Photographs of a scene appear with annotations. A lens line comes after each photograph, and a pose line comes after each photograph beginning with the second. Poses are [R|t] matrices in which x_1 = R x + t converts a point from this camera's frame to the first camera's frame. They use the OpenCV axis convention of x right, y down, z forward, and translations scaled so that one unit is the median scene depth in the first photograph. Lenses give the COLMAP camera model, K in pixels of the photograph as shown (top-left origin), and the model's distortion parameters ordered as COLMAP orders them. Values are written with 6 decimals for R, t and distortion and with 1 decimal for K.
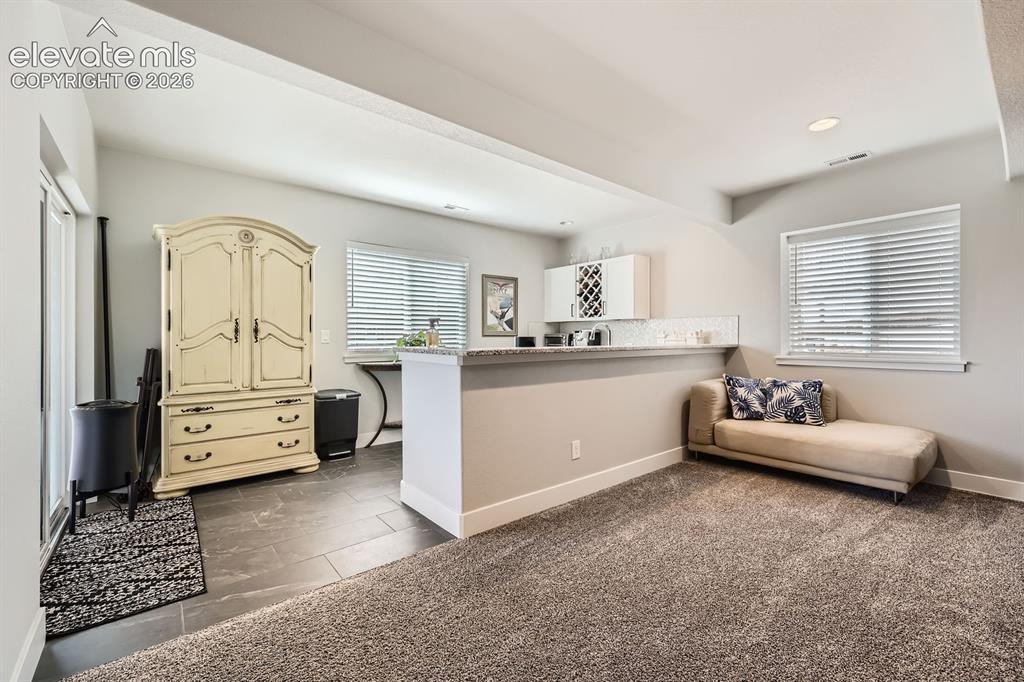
lens RADIAL K [[430.5, 0, 509.8], [0, 430.5, 338.5], [0, 0, 1]] dist [0.003226, -0.000151]
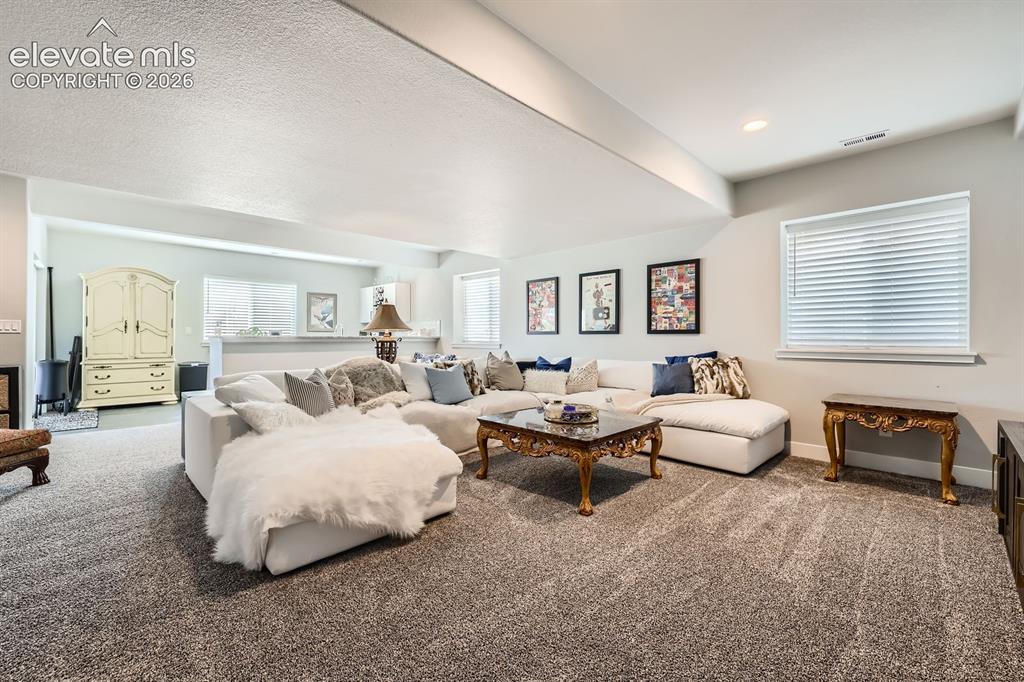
lens RADIAL K [[430.5, 0, 514.7], [0, 430.5, 334.7], [0, 0, 1]] dist [0.003226, -0.000151]
pose [[0.995543, 0.004014, 0.094225, 0.814353], [-0.003395, 0.999972, -0.006726, 0.021550], [-0.094250, 0.006376, 0.995528, -0.962858]]
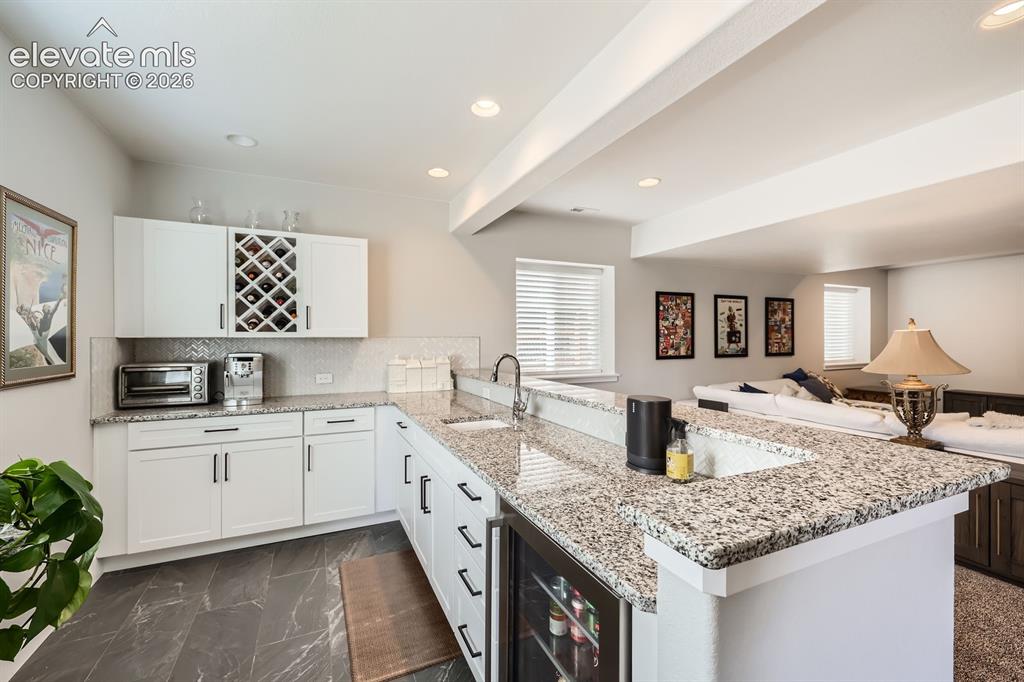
lens RADIAL K [[430.5, 0, 516.4], [0, 430.5, 344.0], [0, 0, 1]] dist [0.003226, -0.000151]
pose [[0.246399, -0.009643, 0.969120, -0.403301], [0.005806, 0.999947, 0.008474, -0.055677], [-0.969151, 0.003538, 0.246442, 0.850392]]
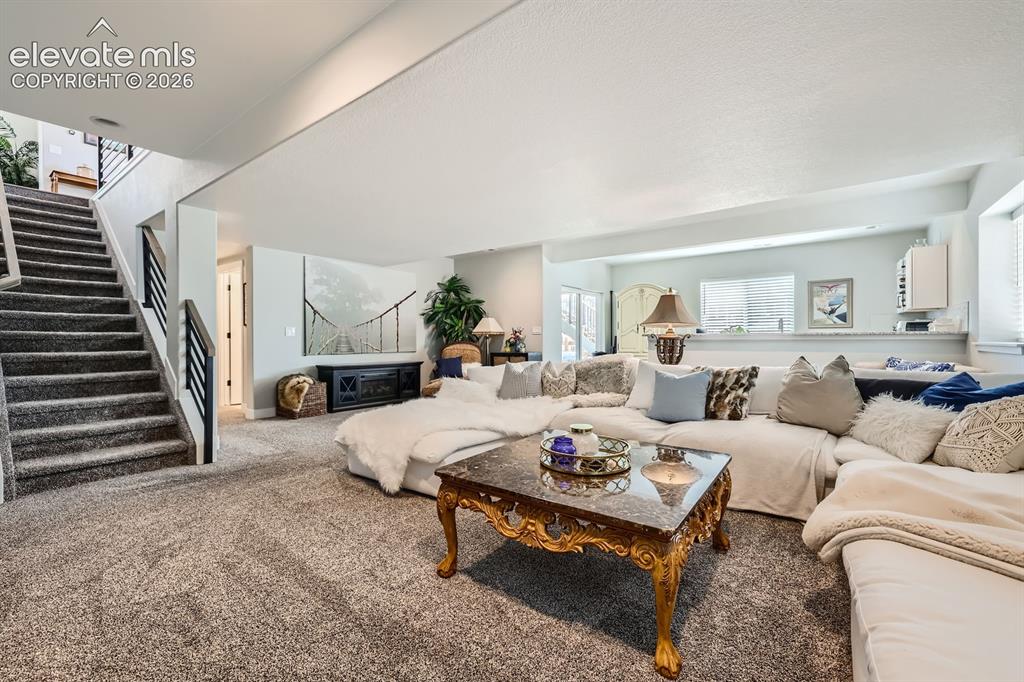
lens RADIAL K [[430.5, 0, 508.6], [0, 430.5, 339.3], [0, 0, 1]] dist [0.003226, -0.000151]
pose [[0.227659, 0.002283, -0.973738, 1.524028], [0.003810, 0.999988, 0.003235, 0.031016], [0.973734, -0.004446, 0.227647, -0.300258]]
